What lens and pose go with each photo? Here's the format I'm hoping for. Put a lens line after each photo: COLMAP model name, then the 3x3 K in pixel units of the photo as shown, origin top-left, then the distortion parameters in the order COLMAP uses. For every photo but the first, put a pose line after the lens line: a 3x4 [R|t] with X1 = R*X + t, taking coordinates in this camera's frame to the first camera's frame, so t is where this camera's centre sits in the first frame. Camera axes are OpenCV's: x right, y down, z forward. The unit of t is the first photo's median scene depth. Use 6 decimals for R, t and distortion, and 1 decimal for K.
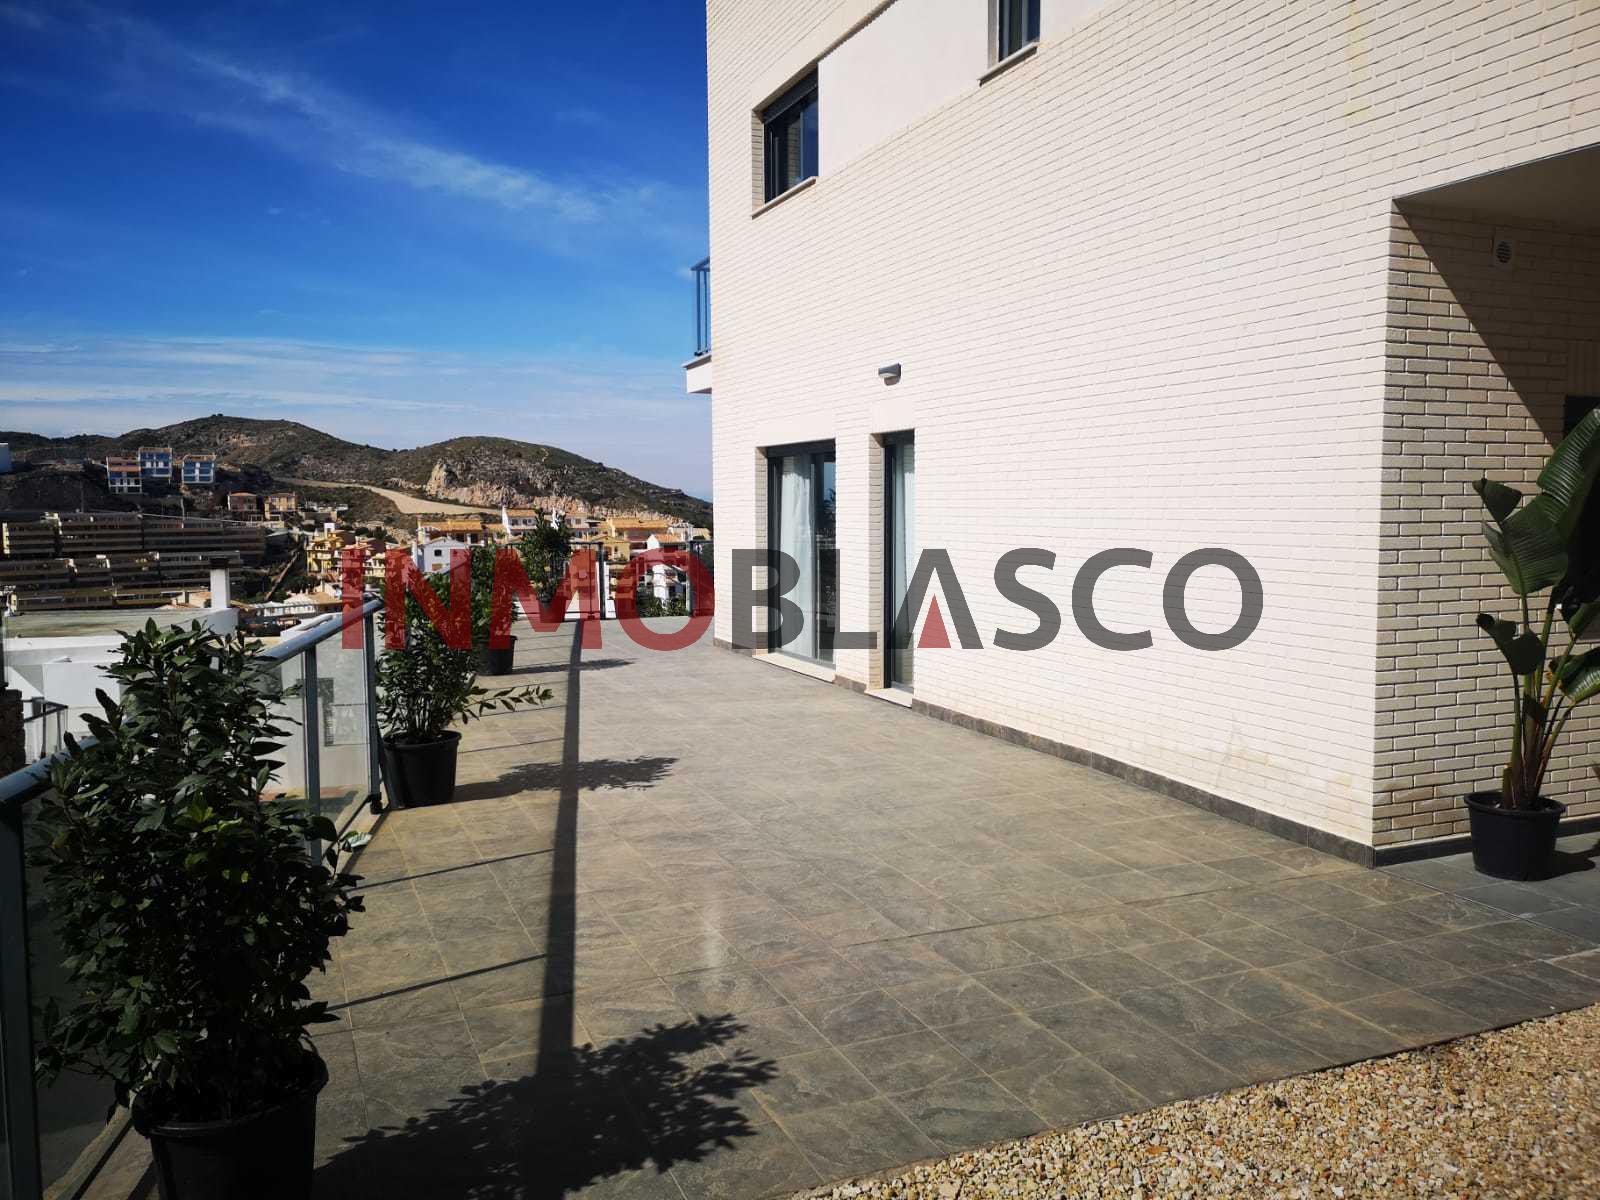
lens RADIAL K [[1261.4, 0, 803.1], [0, 1261.4, 600.7], [0, 0, 1]] dist [0.016413, -0.032334]
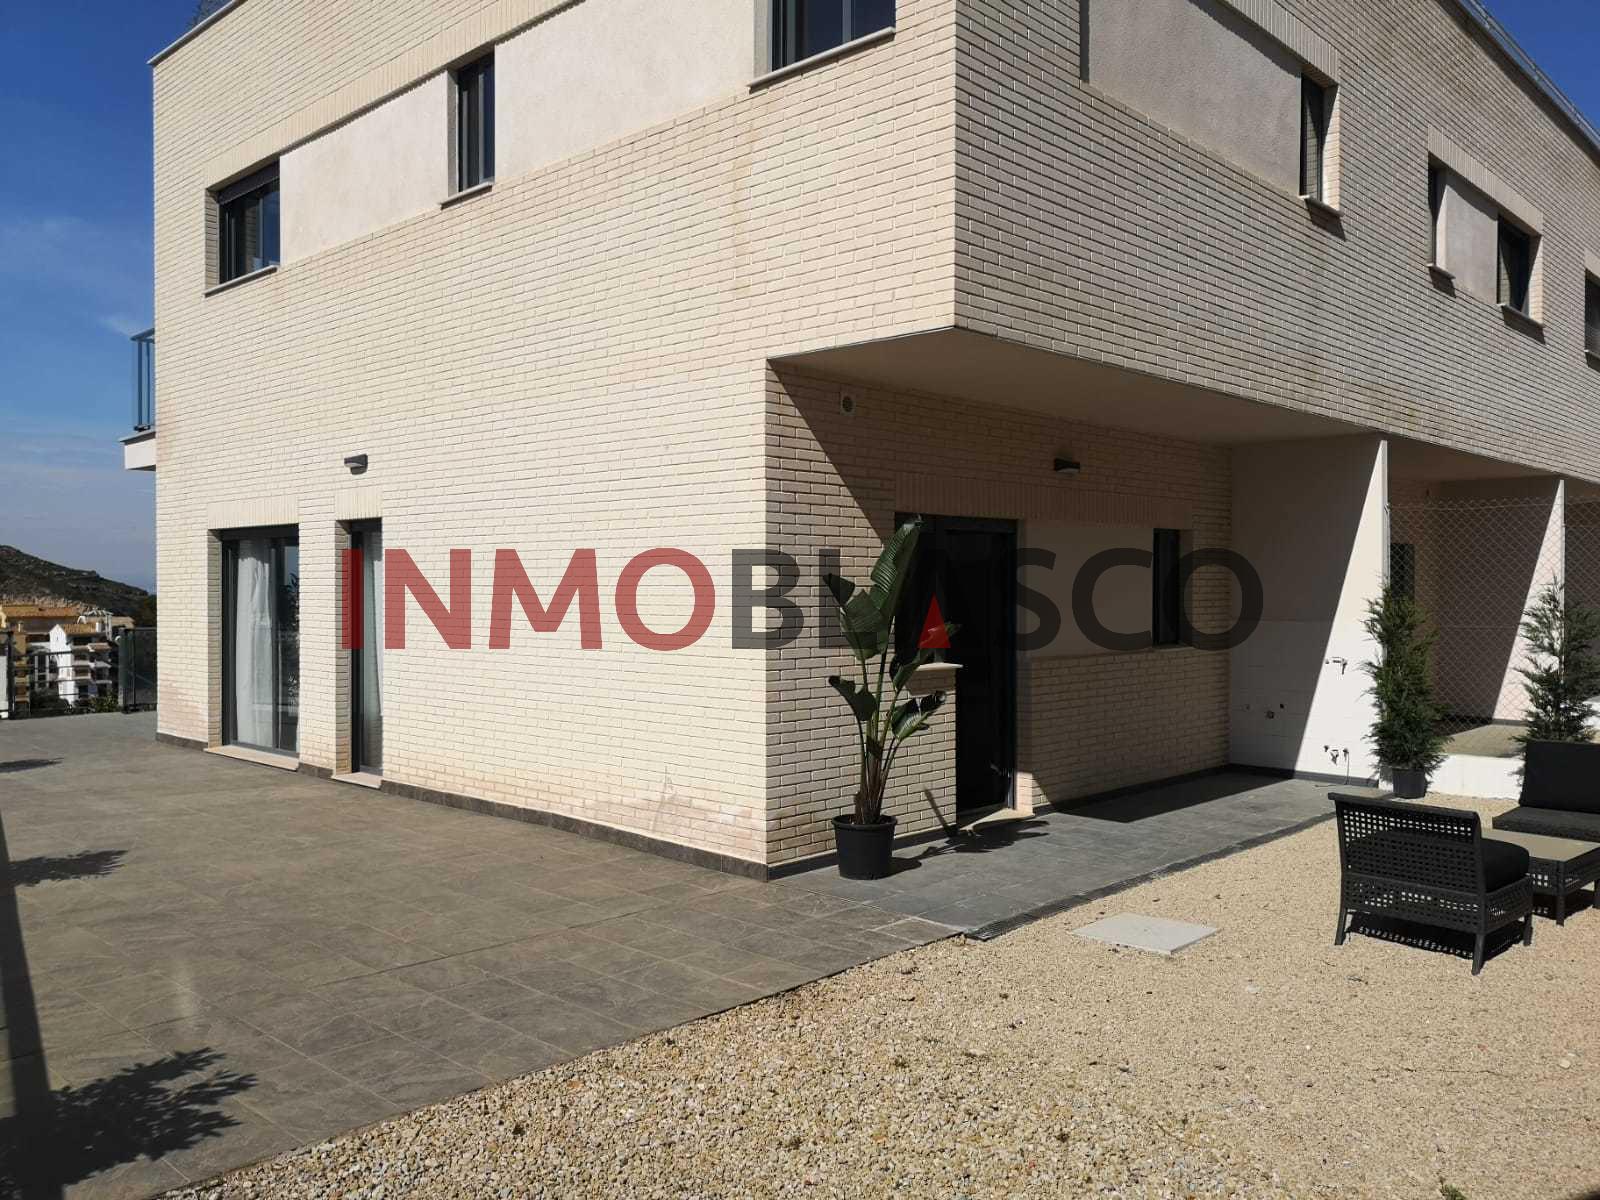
lens RADIAL K [[1261.4, 0, 813.3], [0, 1261.4, 612.9], [0, 0, 1]] dist [0.016413, -0.032334]
pose [[0.915133, -0.002497, 0.403144, -0.012334], [0.025724, 0.998305, -0.052209, 0.011446], [-0.402331, 0.058149, 0.913646, -0.181120]]
